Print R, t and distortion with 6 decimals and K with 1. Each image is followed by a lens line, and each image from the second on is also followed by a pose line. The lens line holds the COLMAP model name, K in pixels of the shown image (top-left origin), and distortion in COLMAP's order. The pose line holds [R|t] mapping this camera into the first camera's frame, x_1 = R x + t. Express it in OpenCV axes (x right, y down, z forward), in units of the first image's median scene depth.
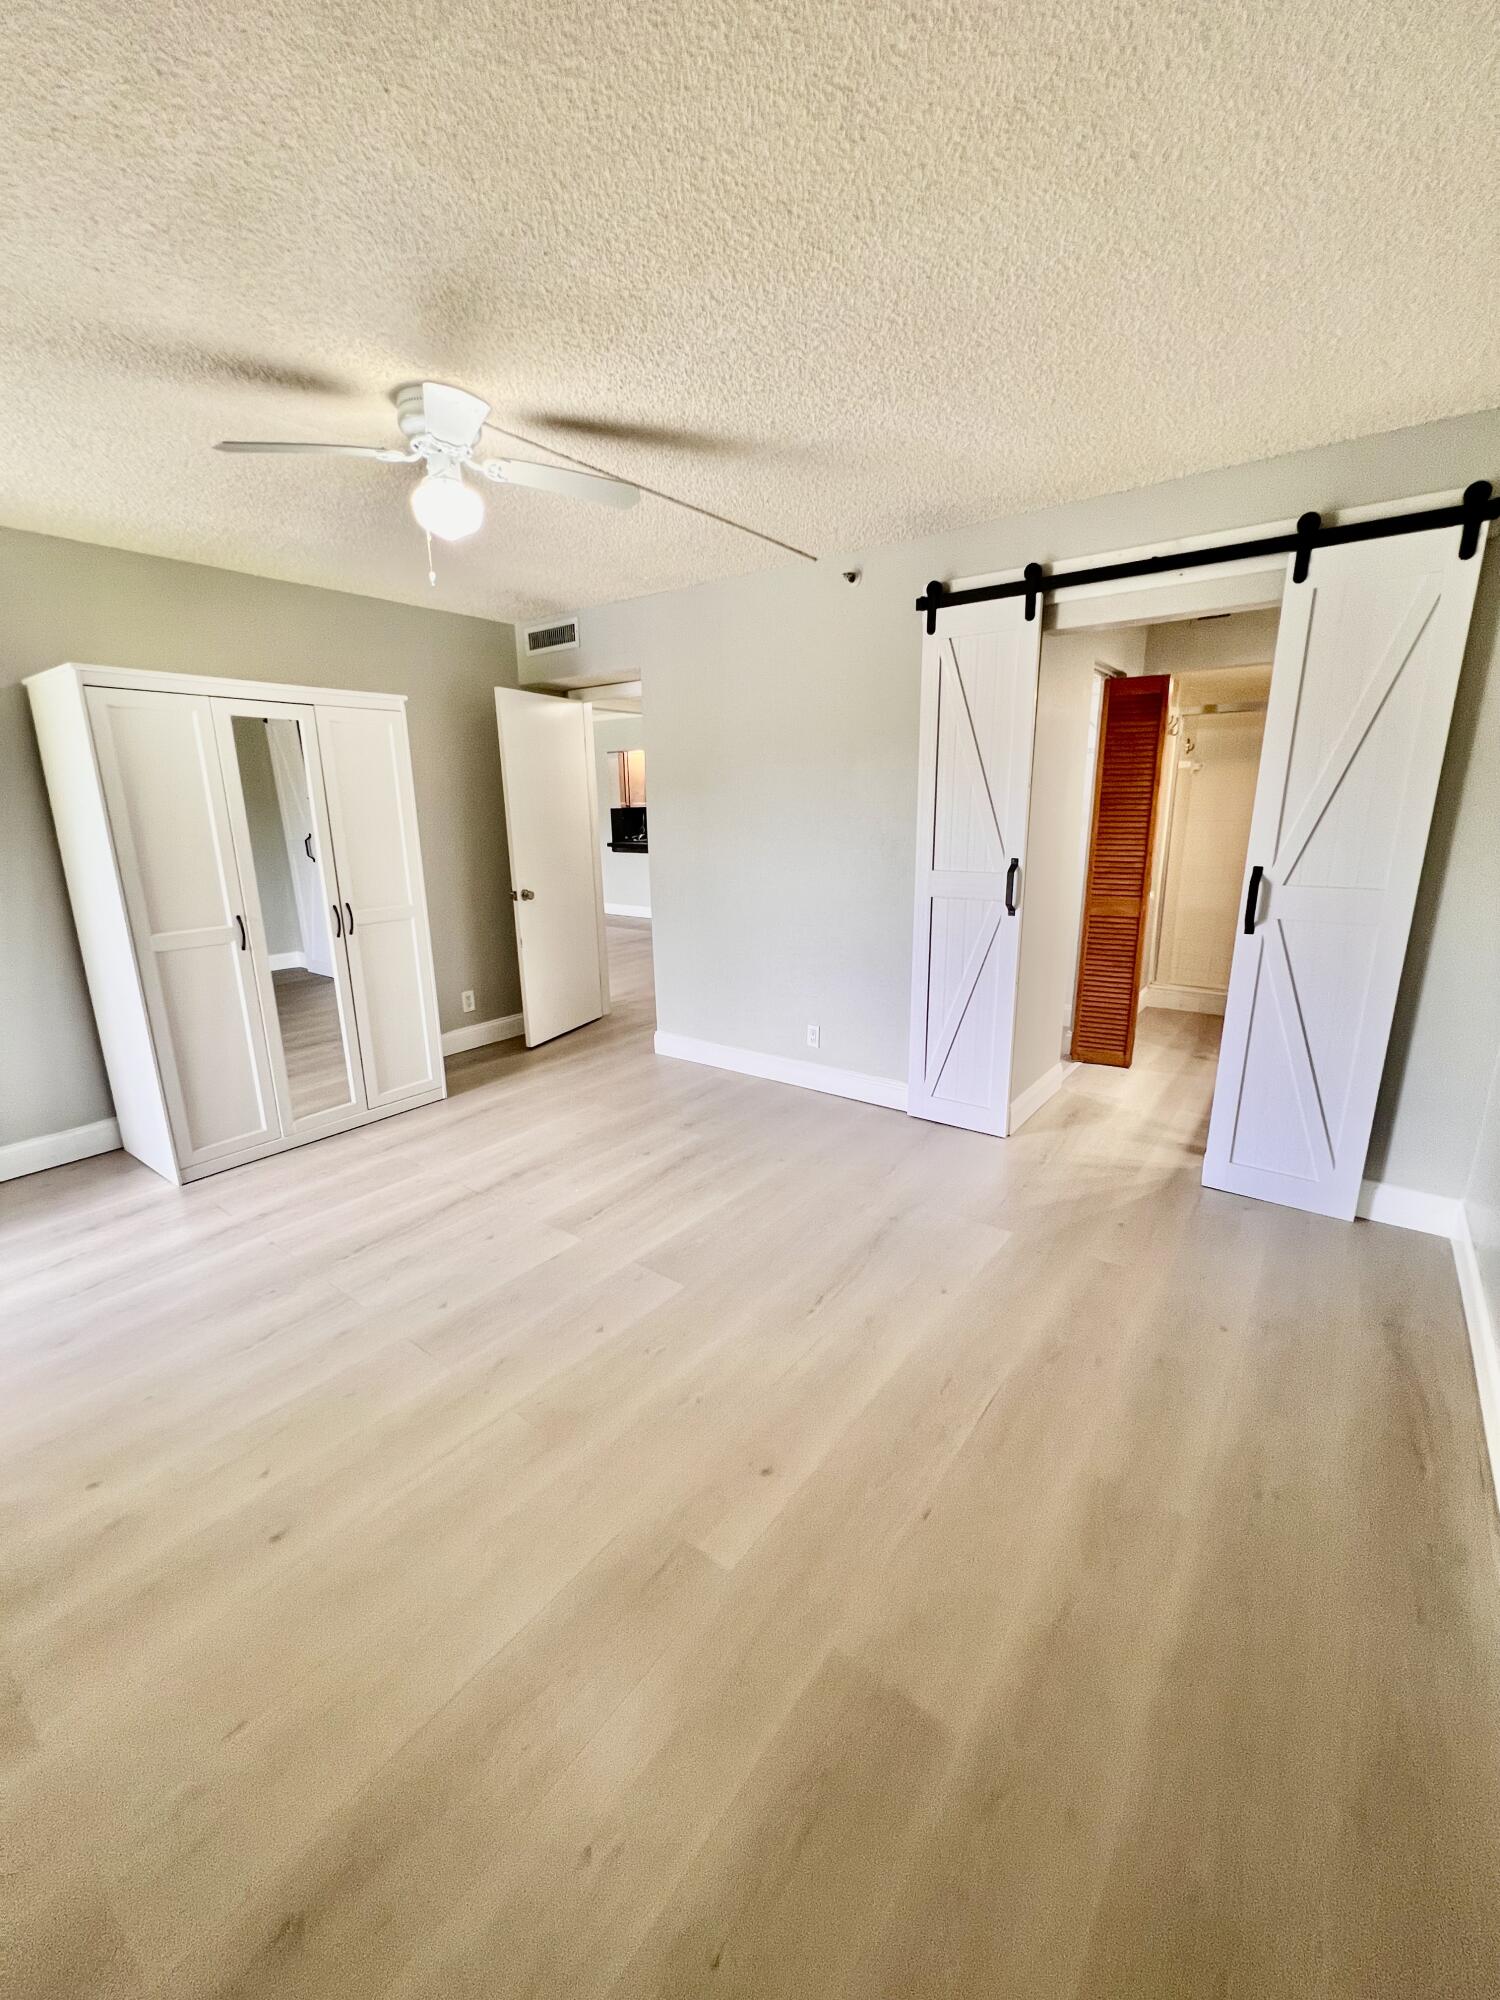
lens RADIAL K [[804.1, 0, 747.8], [0, 804.1, 1003.1], [0, 0, 1]] dist [-0.001449, 0.000020]
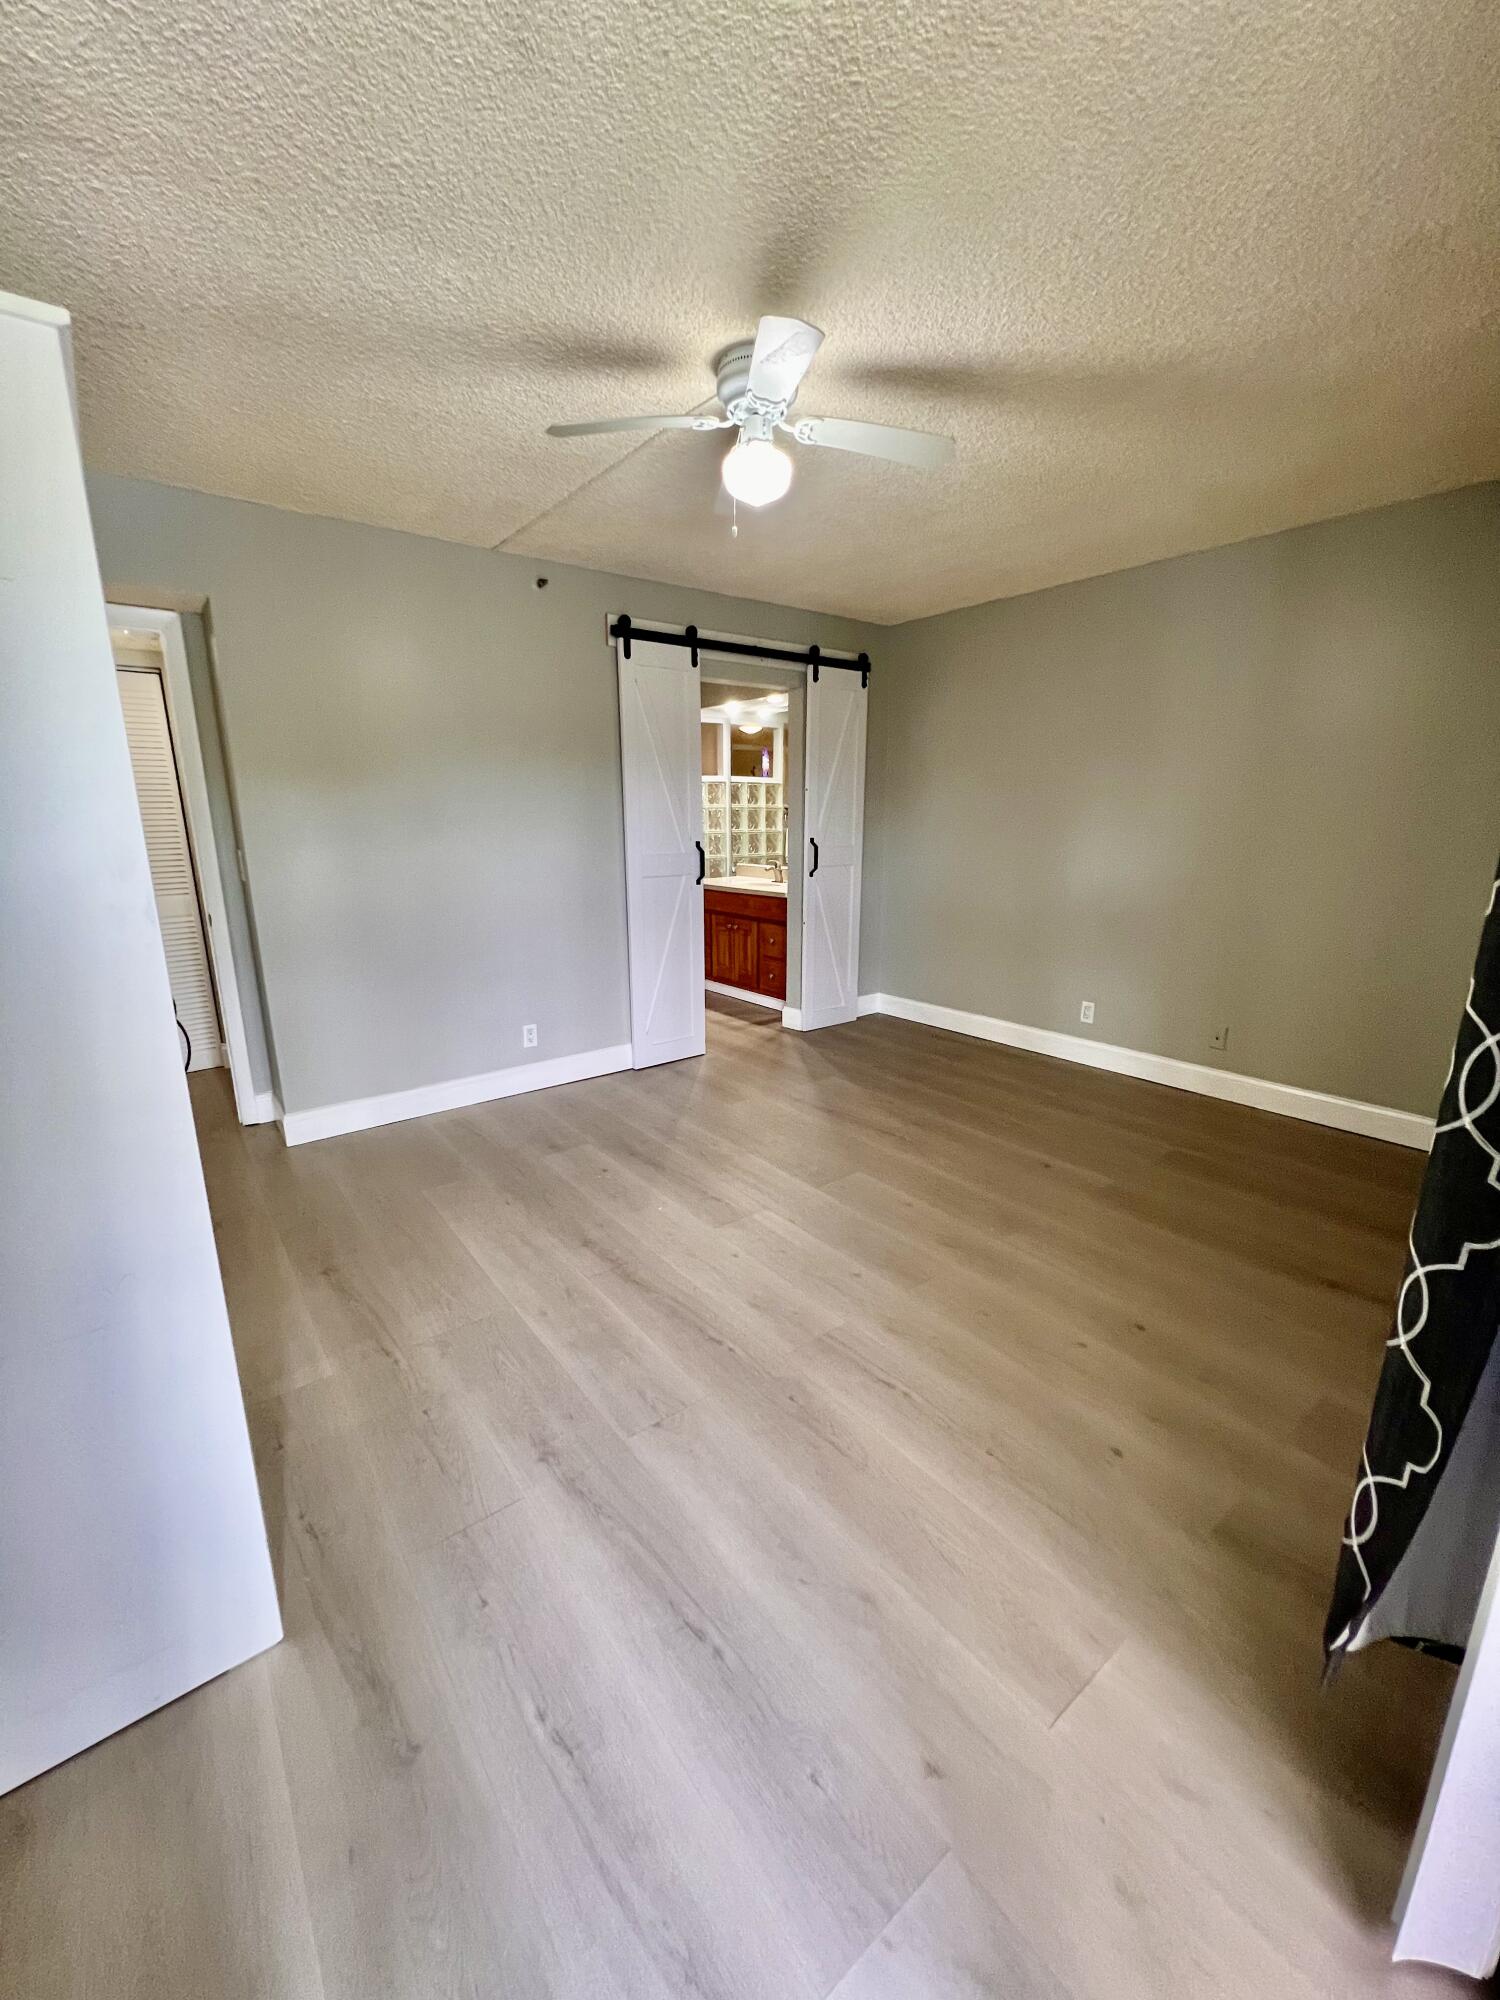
lens RADIAL K [[788.8, 0, 755.8], [0, 788.8, 1004.1], [0, 0, 1]] dist [-0.000540, 0.000051]
pose [[0.257319, -0.218615, 0.941273, -0.946598], [0.239809, 0.958049, 0.156954, -0.103440], [-0.936098, 0.185338, 0.298950, 0.563675]]
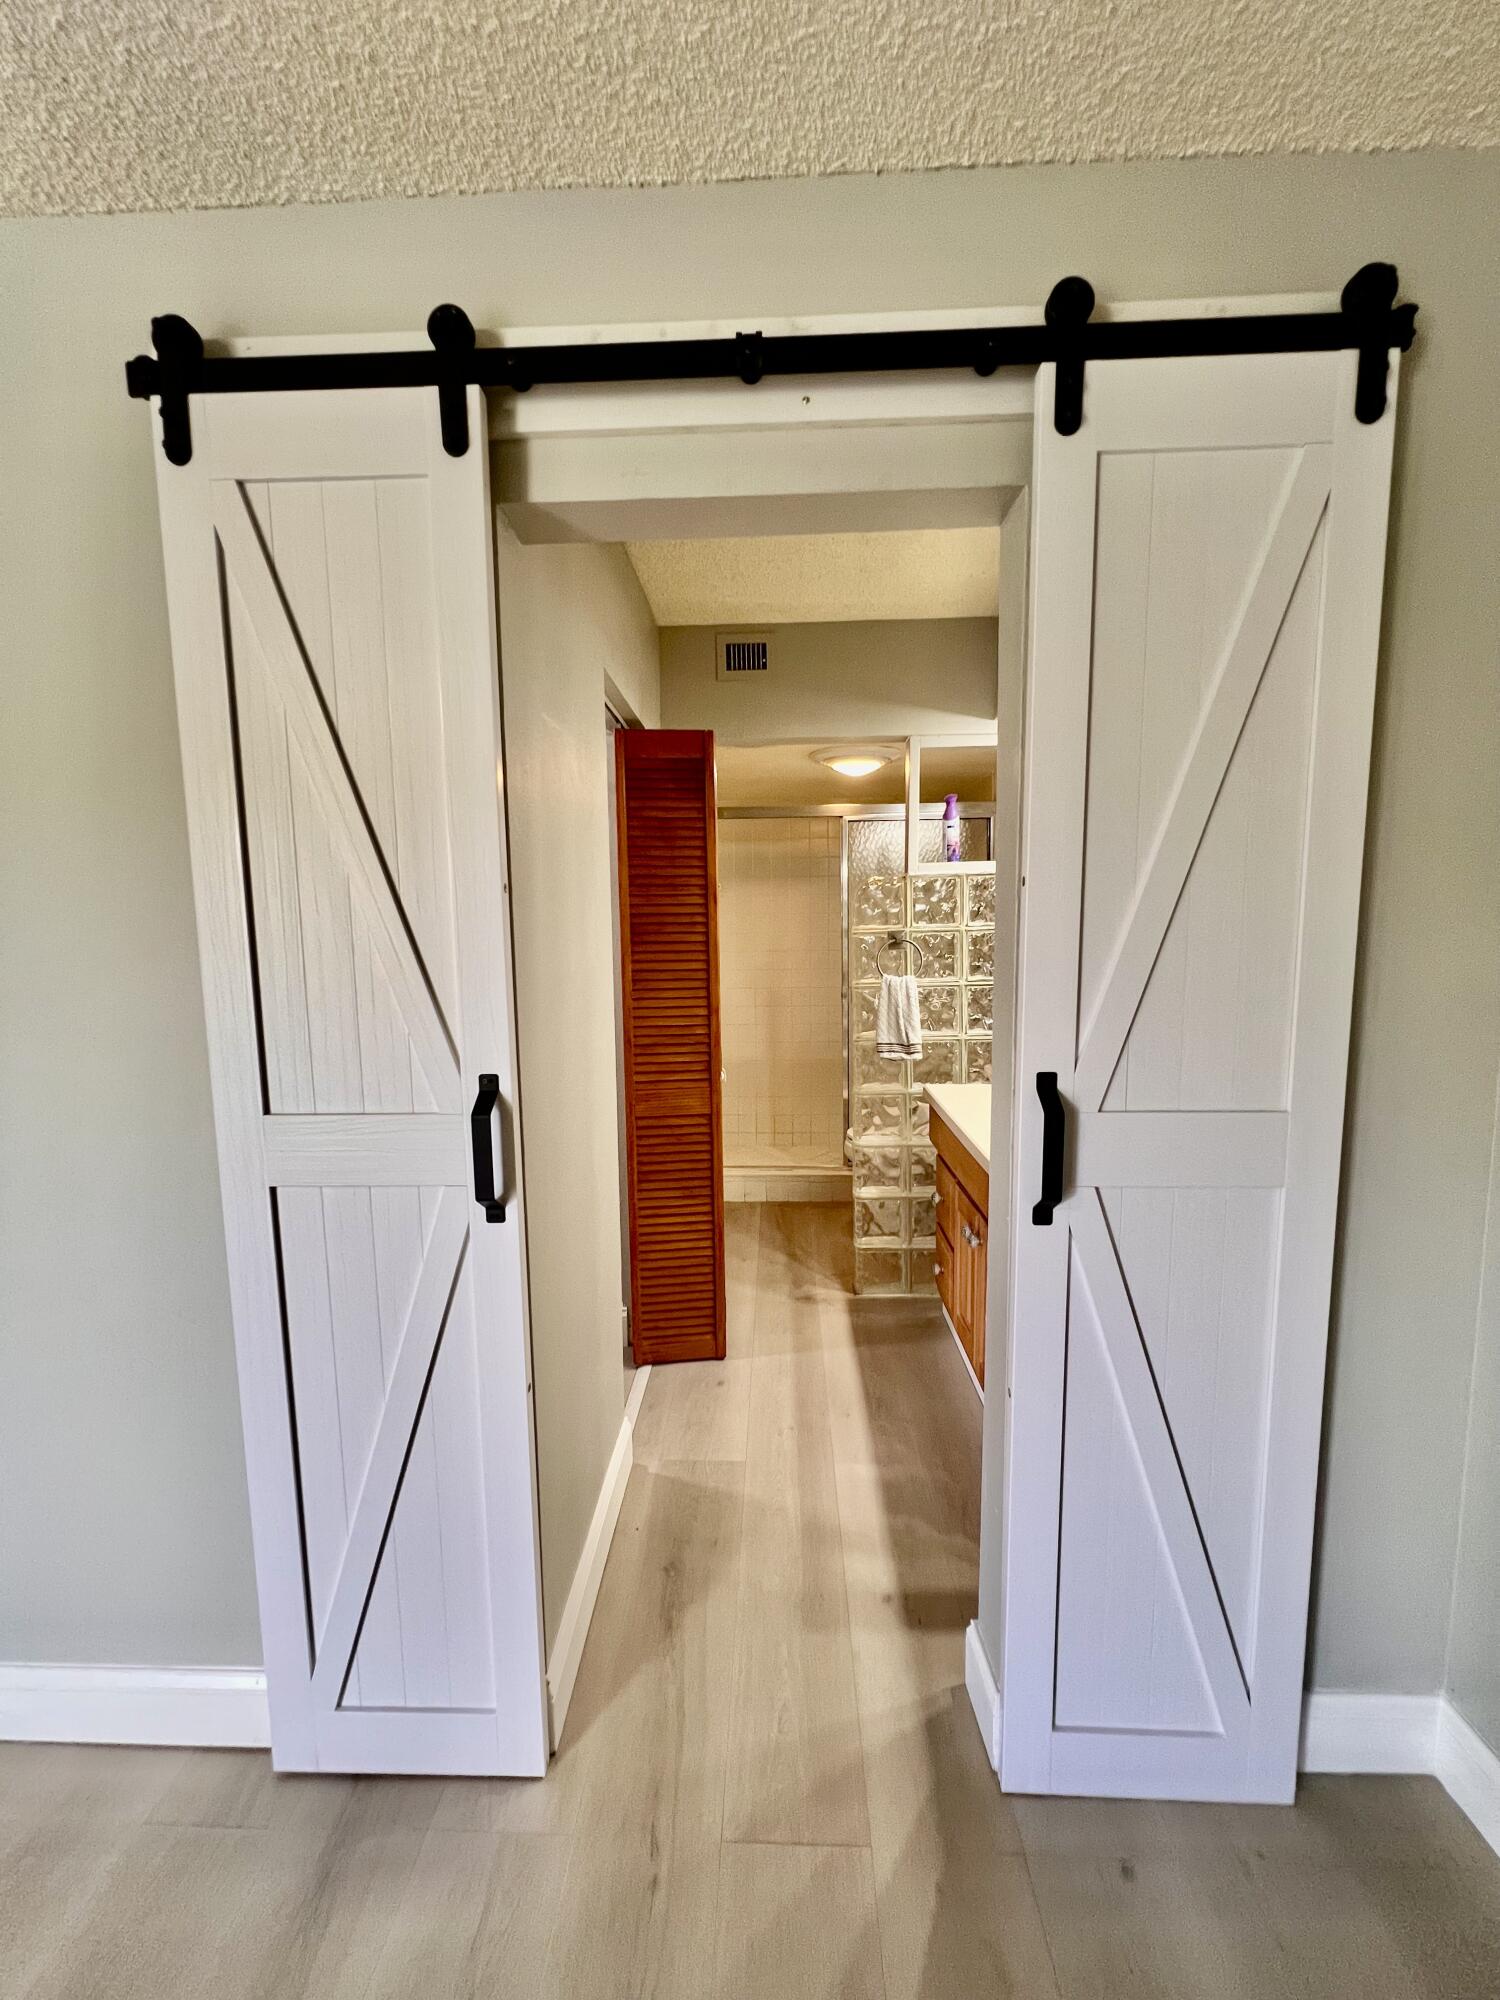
lens RADIAL K [[804.1, 0, 747.8], [0, 804.1, 1003.1], [0, 0, 1]] dist [-0.001449, 0.000020]
pose [[0.820520, -0.055107, 0.568955, 0.219247], [0.141753, 0.983868, -0.109136, -0.154981], [-0.553763, 0.170200, 0.815095, 0.618769]]
